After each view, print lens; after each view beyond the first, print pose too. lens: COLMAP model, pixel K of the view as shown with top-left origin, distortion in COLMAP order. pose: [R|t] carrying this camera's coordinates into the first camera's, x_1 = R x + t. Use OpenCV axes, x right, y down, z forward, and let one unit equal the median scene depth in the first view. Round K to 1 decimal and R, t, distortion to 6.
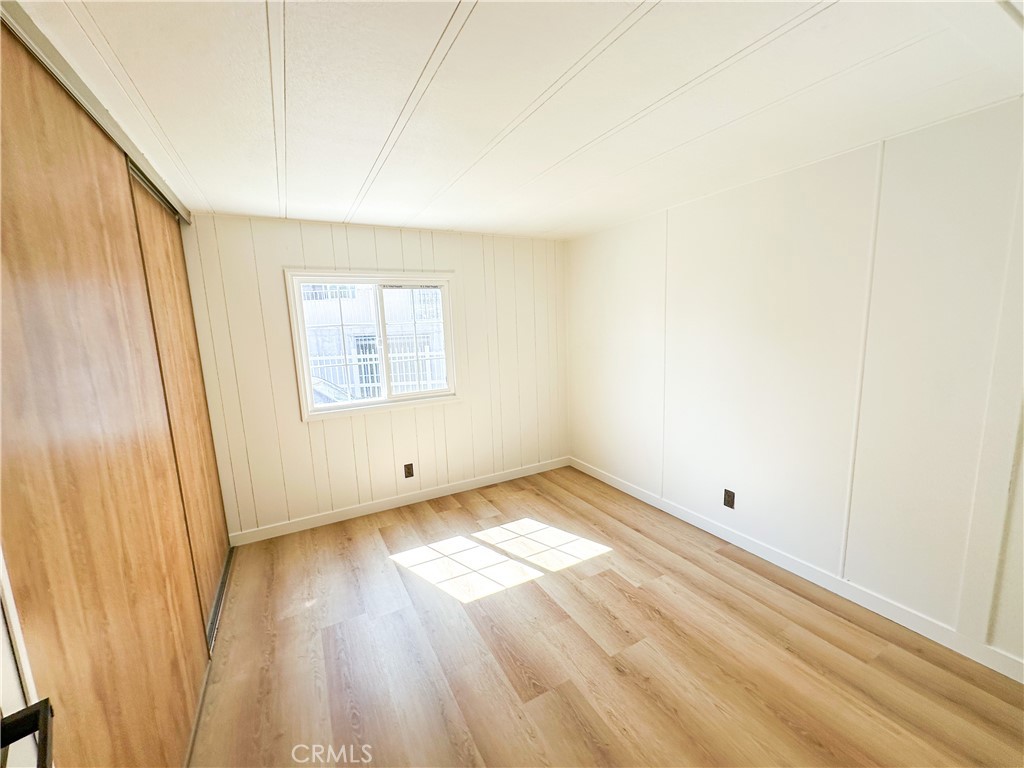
lens RADIAL K [[409.4, 0, 512.0], [0, 409.4, 384.0], [0, 0, 1]] dist [-0.002203, 0.000485]
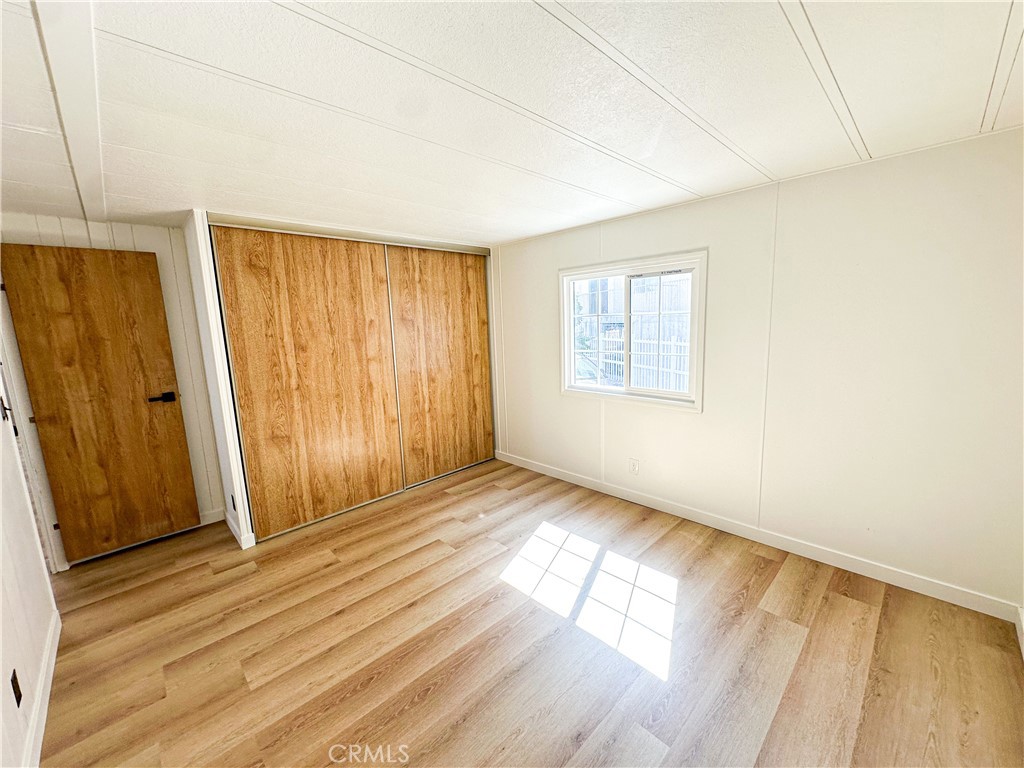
lens RADIAL K [[409.4, 0, 512.0], [0, 409.4, 384.0], [0, 0, 1]] dist [-0.002203, 0.000485]
pose [[0.264199, 0.171935, -0.949019, 0.621545], [-0.122468, 0.981997, 0.143815, -0.096817], [0.956661, 0.078228, 0.280499, 0.495078]]
